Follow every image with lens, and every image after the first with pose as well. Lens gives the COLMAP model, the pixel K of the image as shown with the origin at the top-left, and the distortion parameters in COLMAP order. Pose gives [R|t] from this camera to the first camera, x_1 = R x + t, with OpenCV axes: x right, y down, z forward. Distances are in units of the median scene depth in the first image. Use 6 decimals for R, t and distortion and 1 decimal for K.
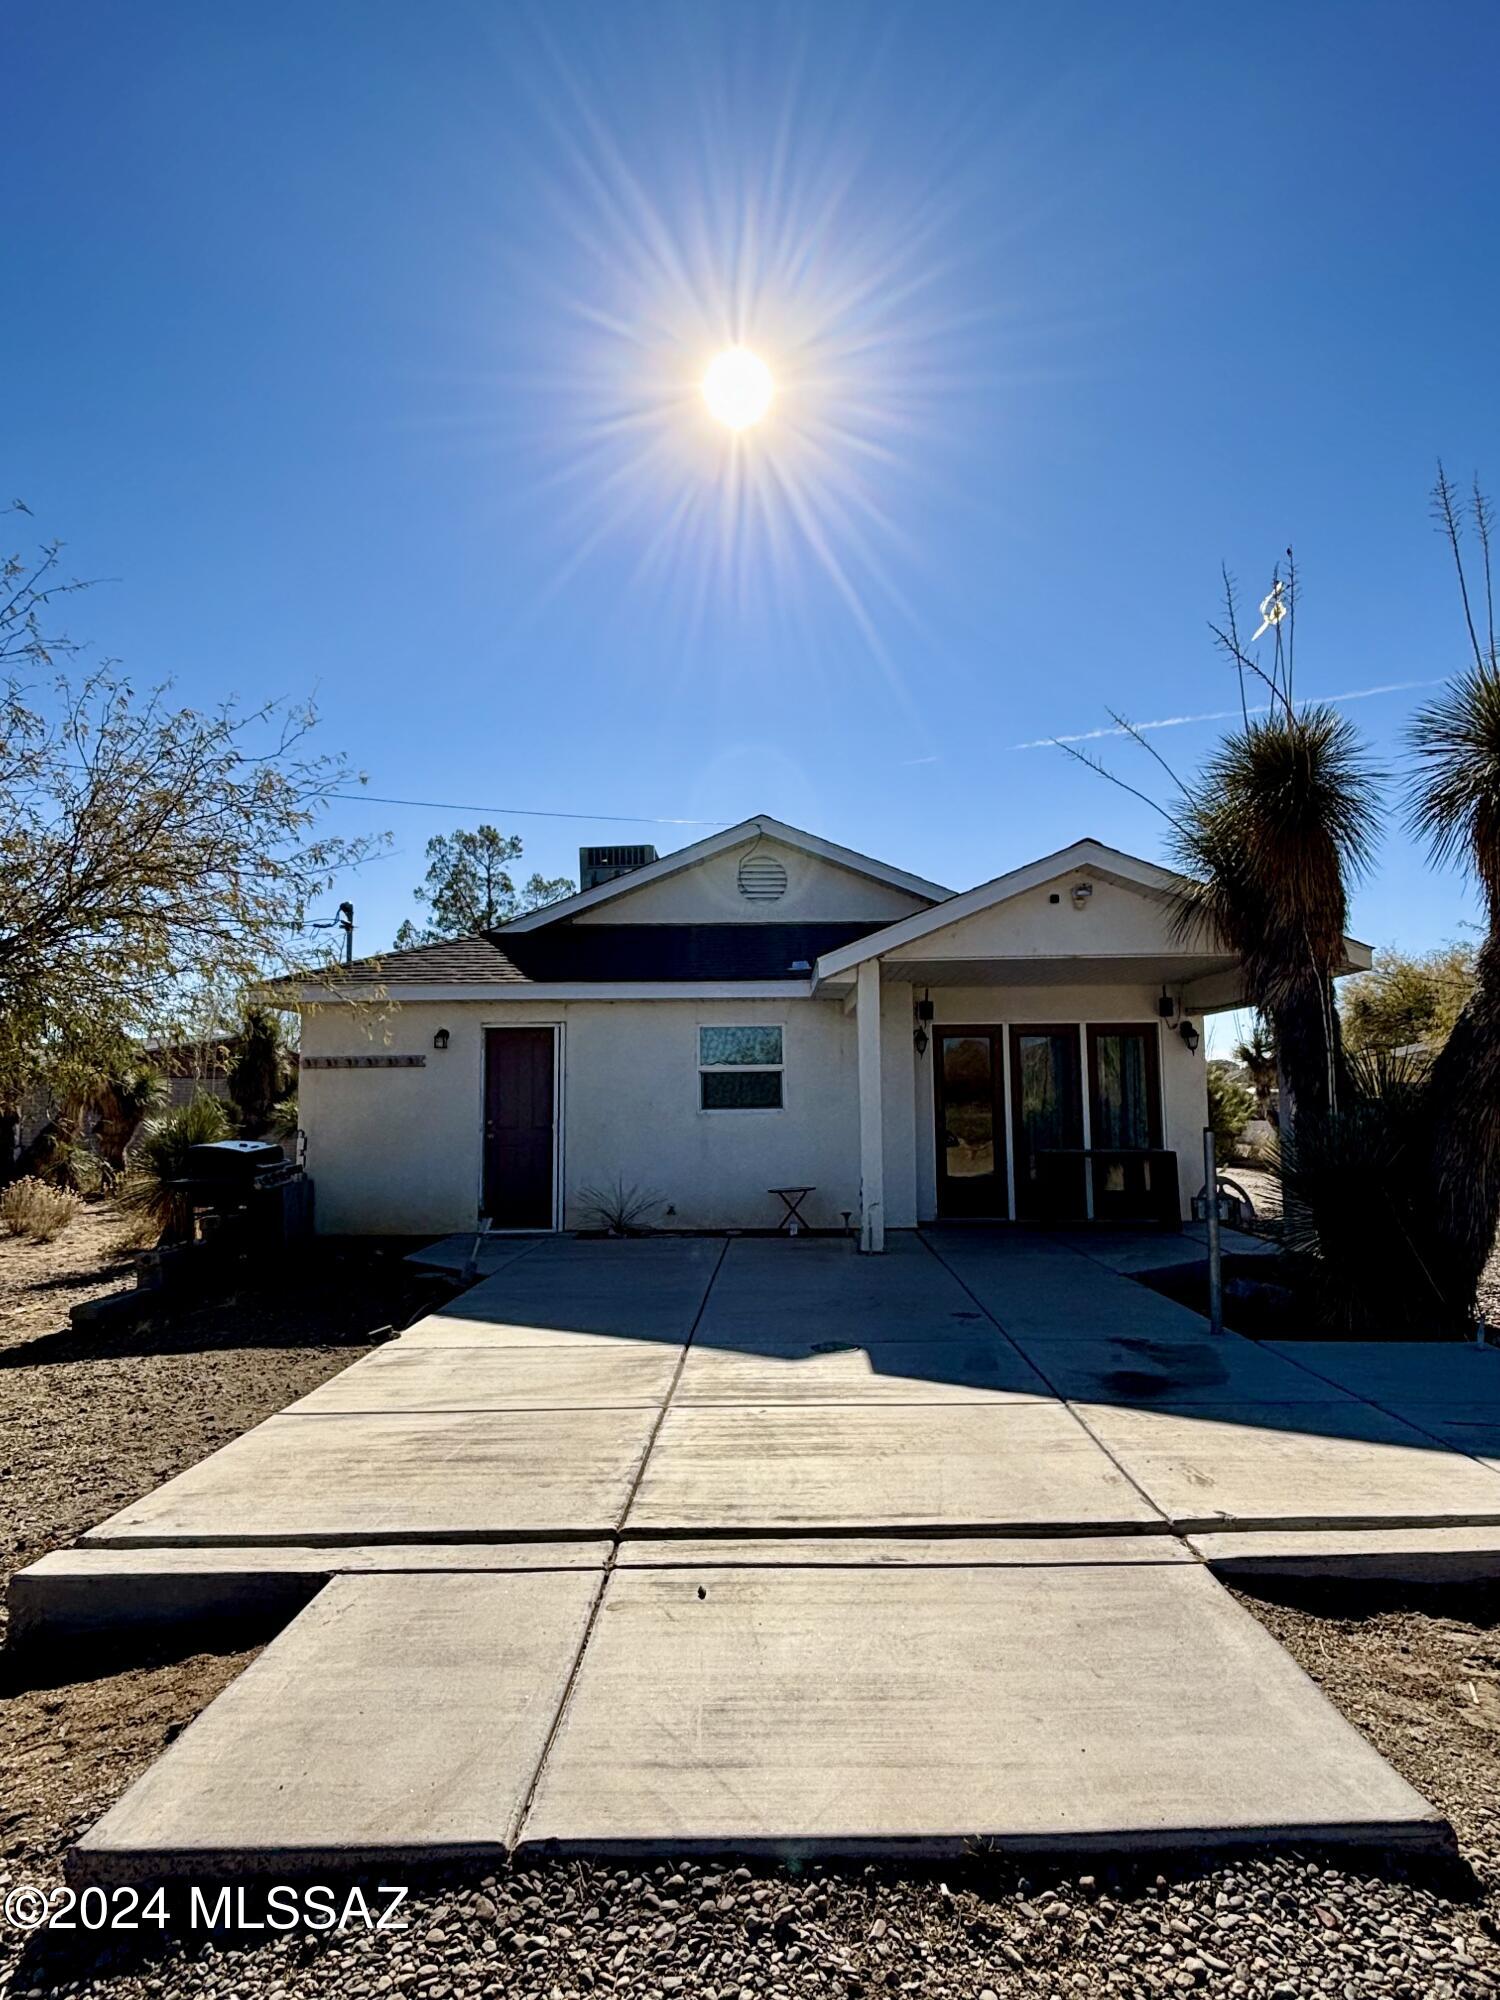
lens RADIAL K [[1162.1, 0, 750.1], [0, 1162.1, 1005.1], [0, 0, 1]] dist [0.000905, -0.001467]
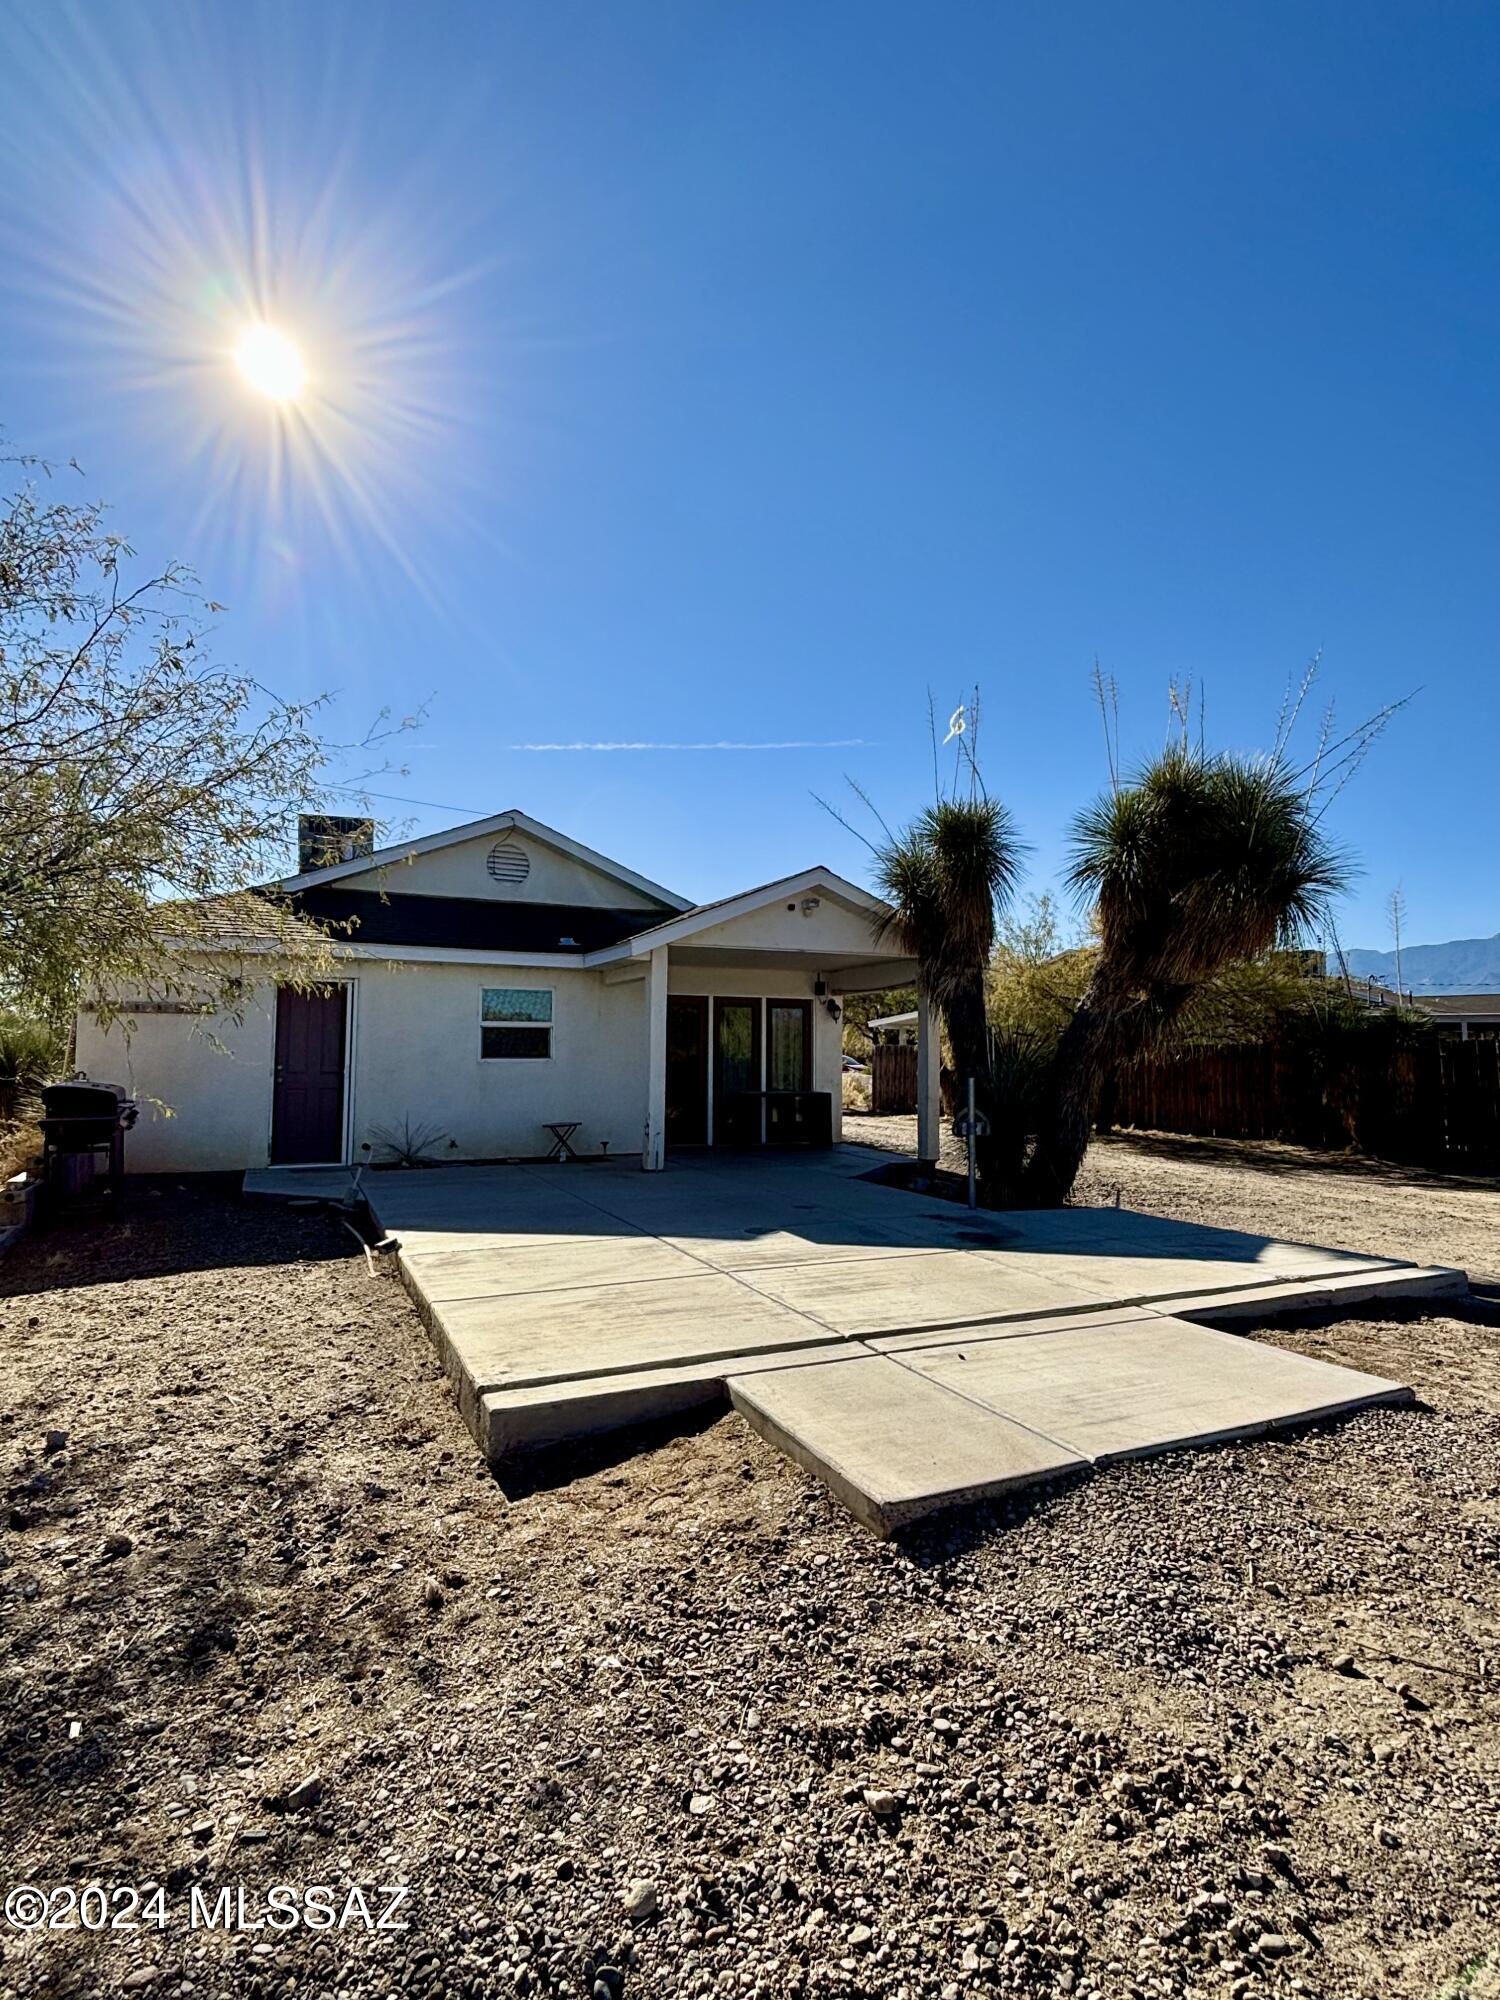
lens RADIAL K [[980.5, 0, 751.4], [0, 980.5, 993.6], [0, 0, 1]] dist [0.000810, -0.000700]
pose [[0.909248, 0.040793, 0.414251, -0.290216], [-0.048526, 0.998789, 0.008155, 0.003029], [-0.413416, -0.027517, 0.910126, -0.031606]]
